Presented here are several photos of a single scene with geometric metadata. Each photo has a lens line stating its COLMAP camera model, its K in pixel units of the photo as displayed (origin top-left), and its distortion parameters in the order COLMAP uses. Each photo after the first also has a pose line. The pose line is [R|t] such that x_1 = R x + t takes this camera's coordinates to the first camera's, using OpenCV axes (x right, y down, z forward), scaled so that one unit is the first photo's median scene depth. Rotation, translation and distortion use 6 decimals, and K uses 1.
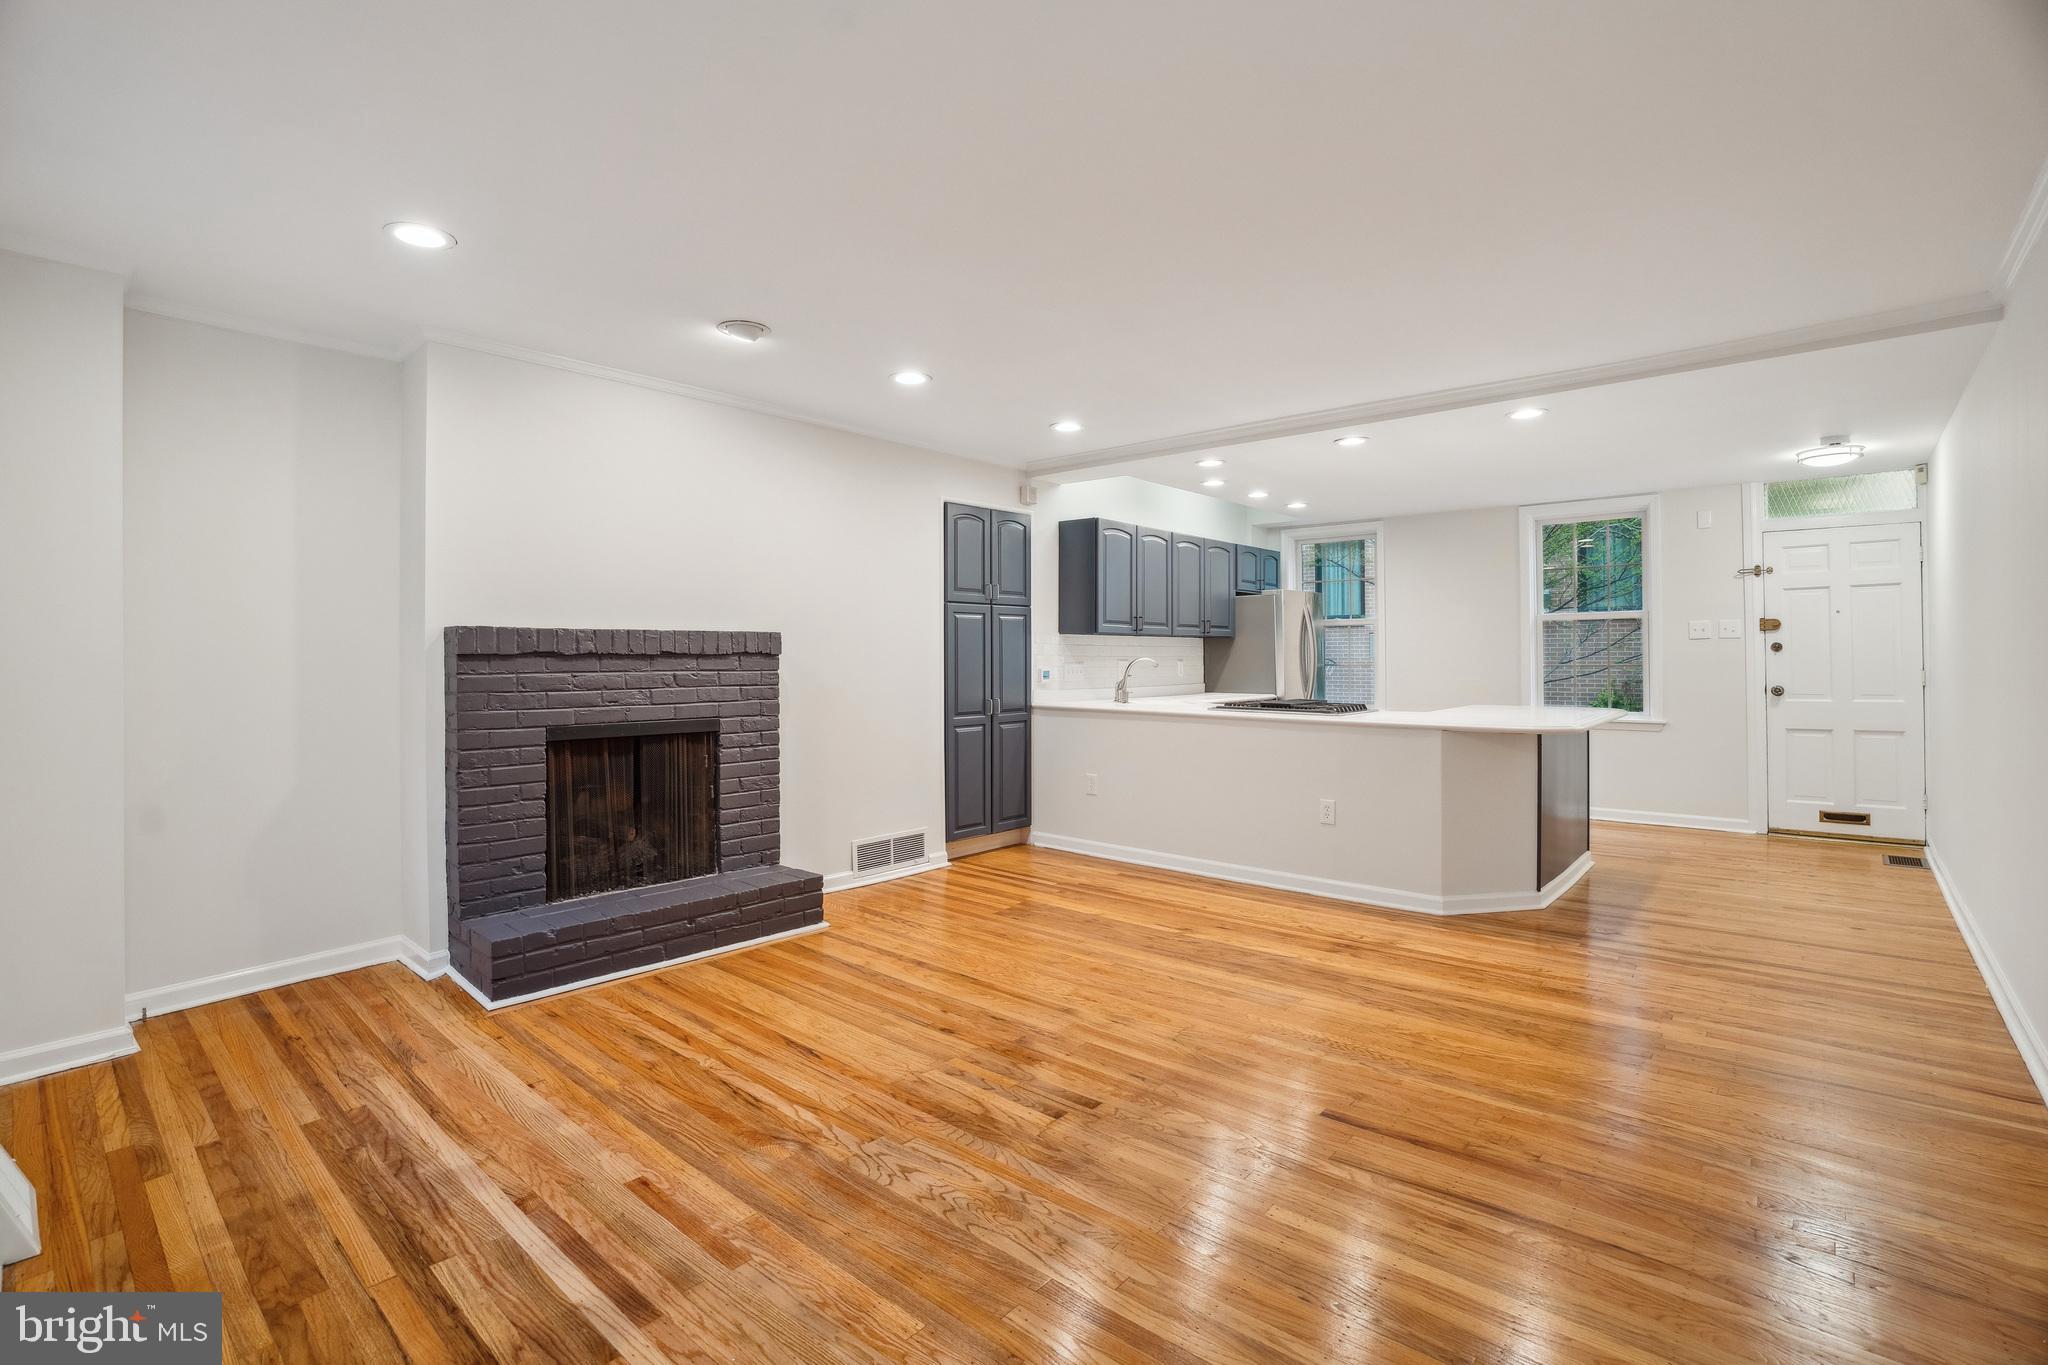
lens RADIAL K [[948.7, 0, 1035.3], [0, 948.7, 651.7], [0, 0, 1]] dist [-0.034417, 0.014051]
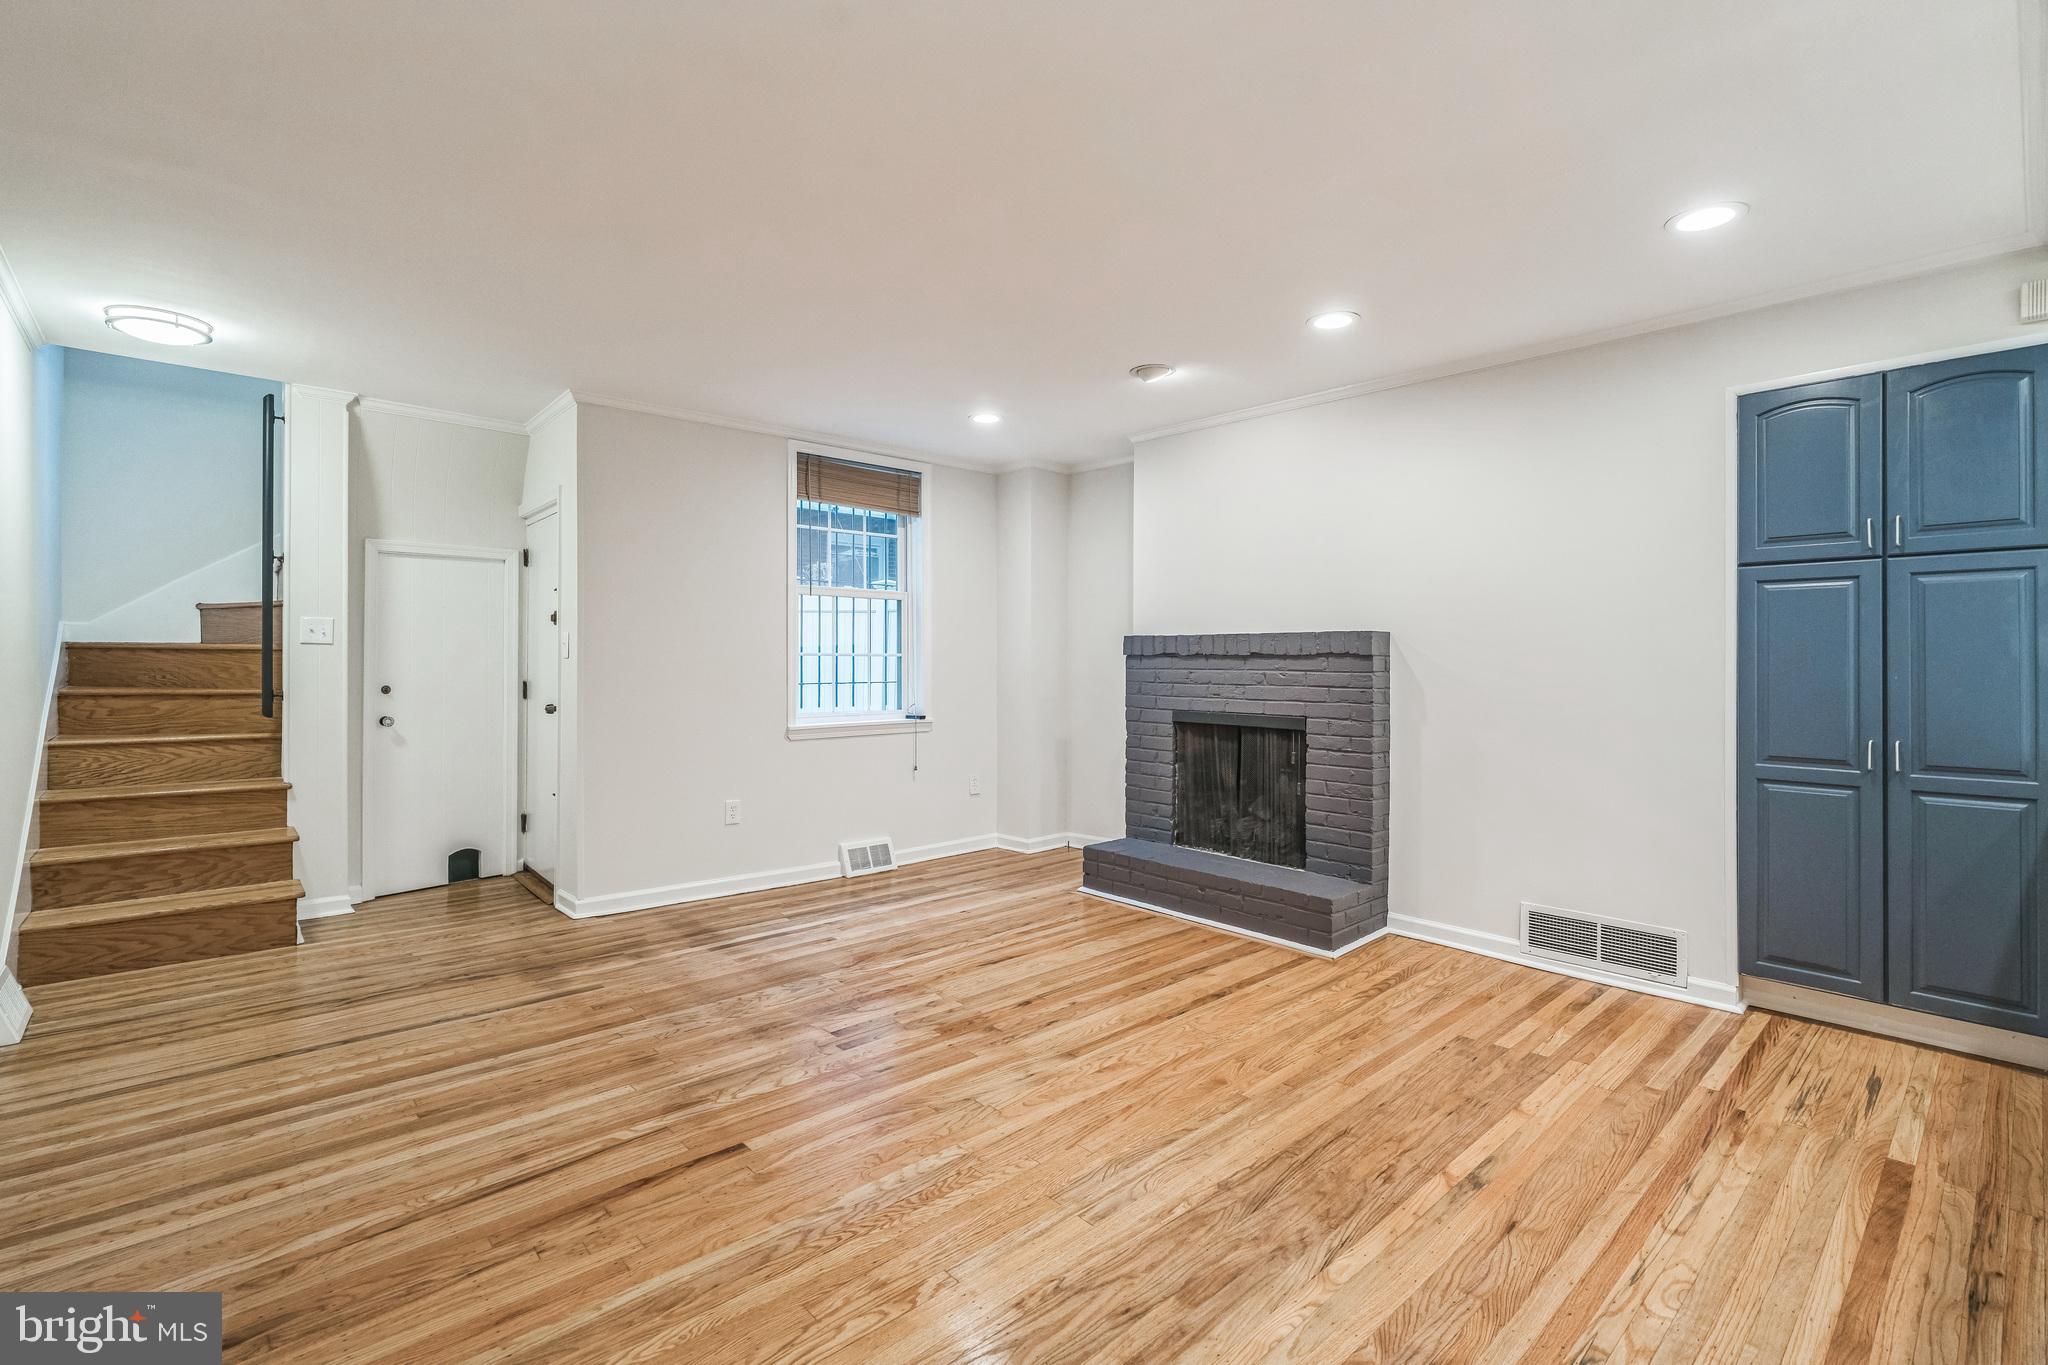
lens RADIAL K [[936.5, 0, 1017.0], [0, 936.5, 660.5], [0, 0, 1]] dist [-0.019043, 0.012049]
pose [[-0.130297, 0.003621, -0.991468, 0.532668], [0.003088, 0.999990, 0.003246, 0.003284], [0.991470, -0.002639, -0.130307, 0.624701]]
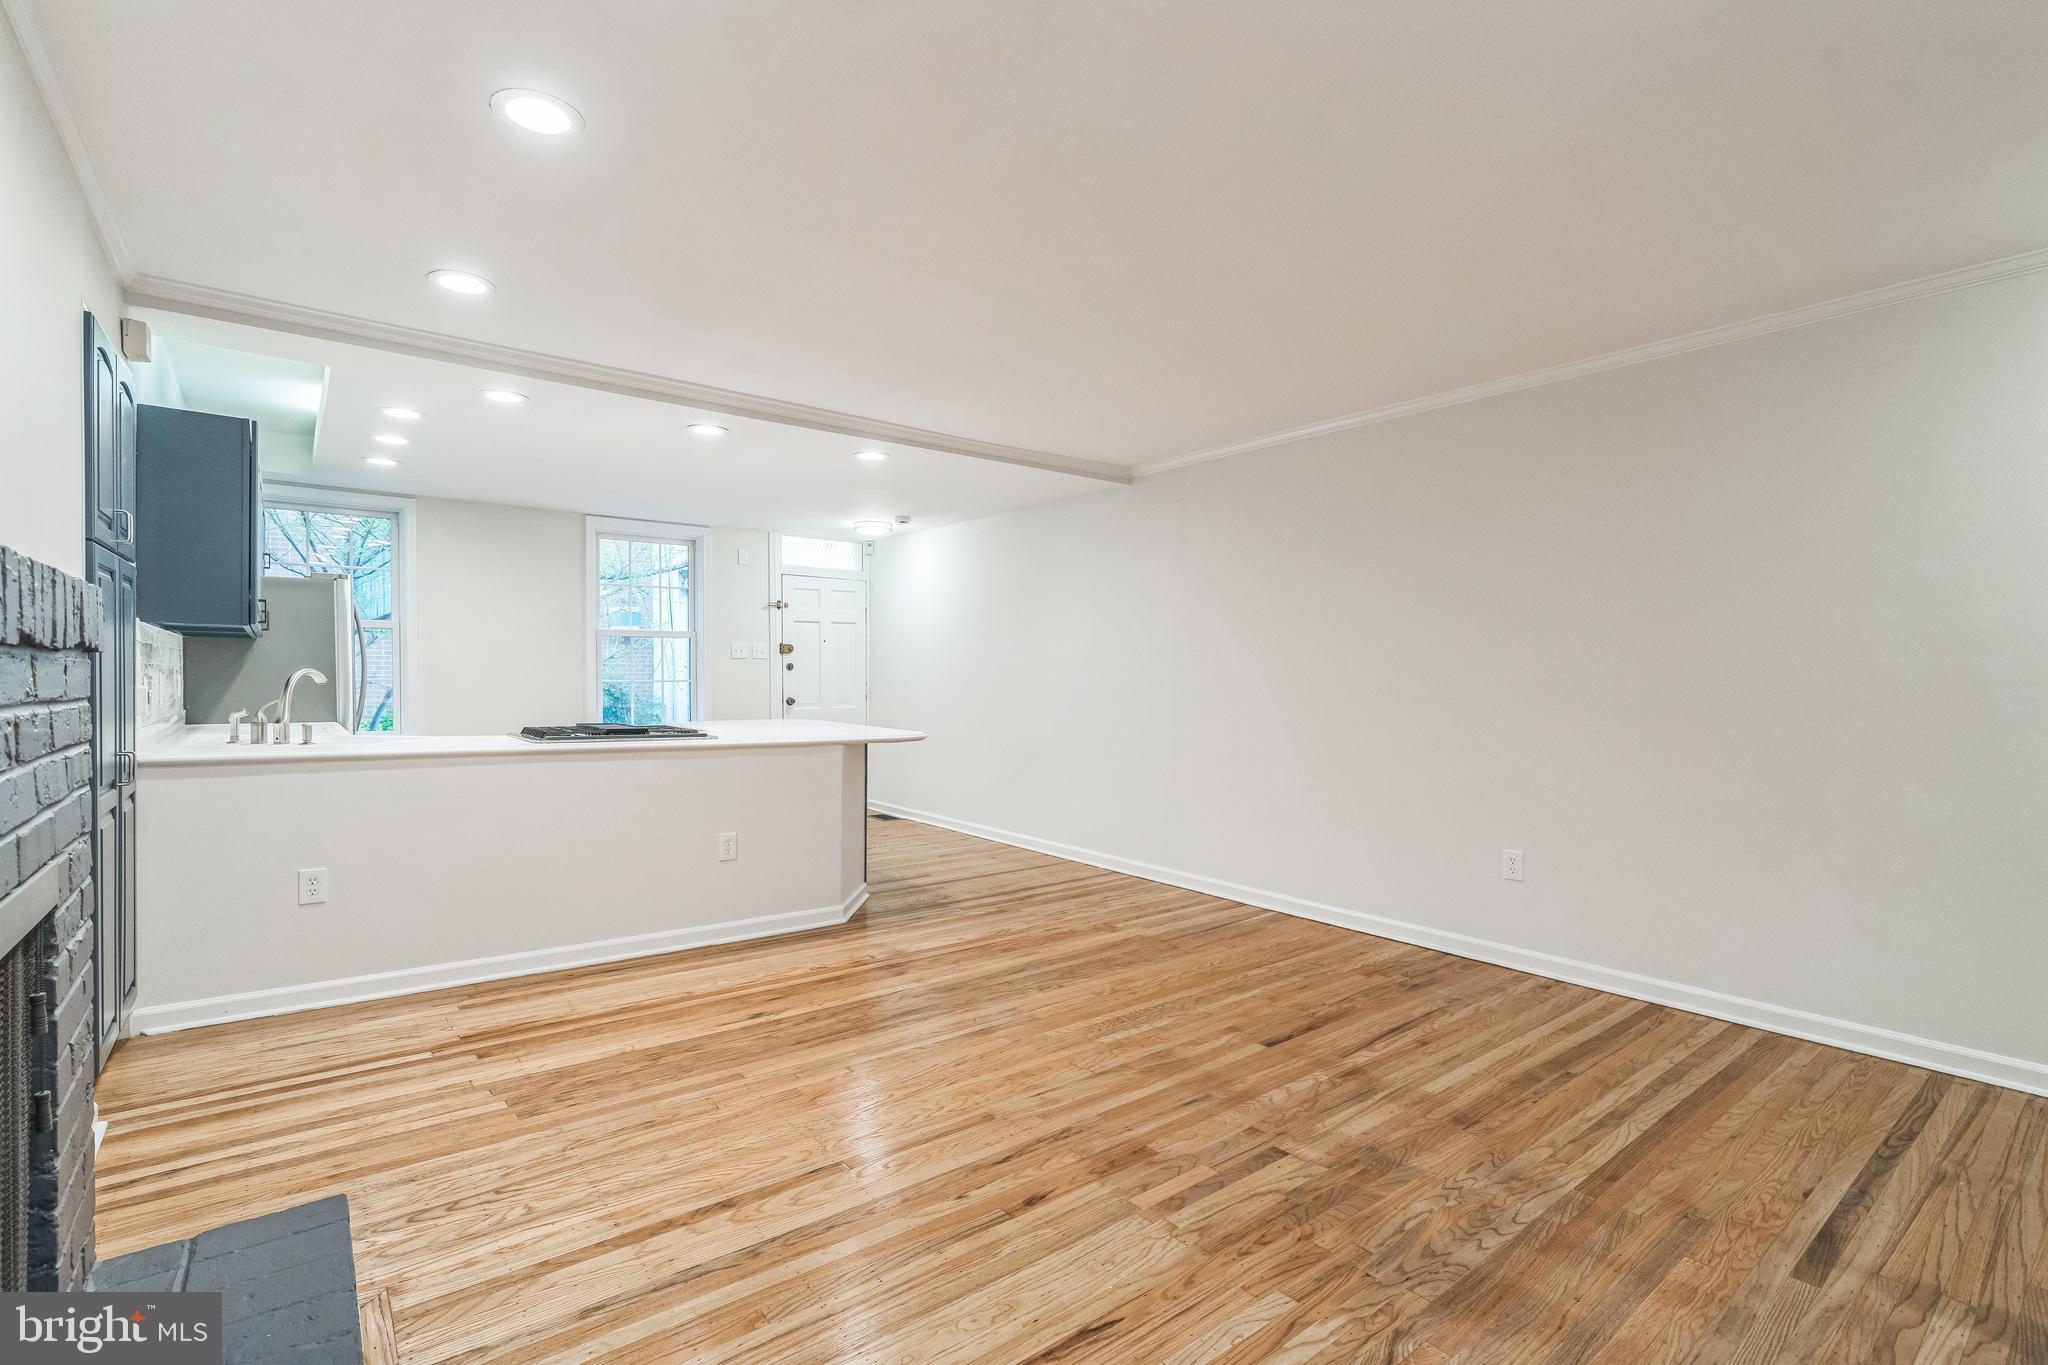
lens RADIAL K [[941.0, 0, 1016.8], [0, 941.0, 691.4], [0, 0, 1]] dist [-0.004260, 0.000346]
pose [[0.200644, -0.010972, 0.979603, -0.430478], [-0.014497, 0.999795, 0.014167, 0.006692], [-0.979557, -0.017043, 0.200444, 0.485312]]
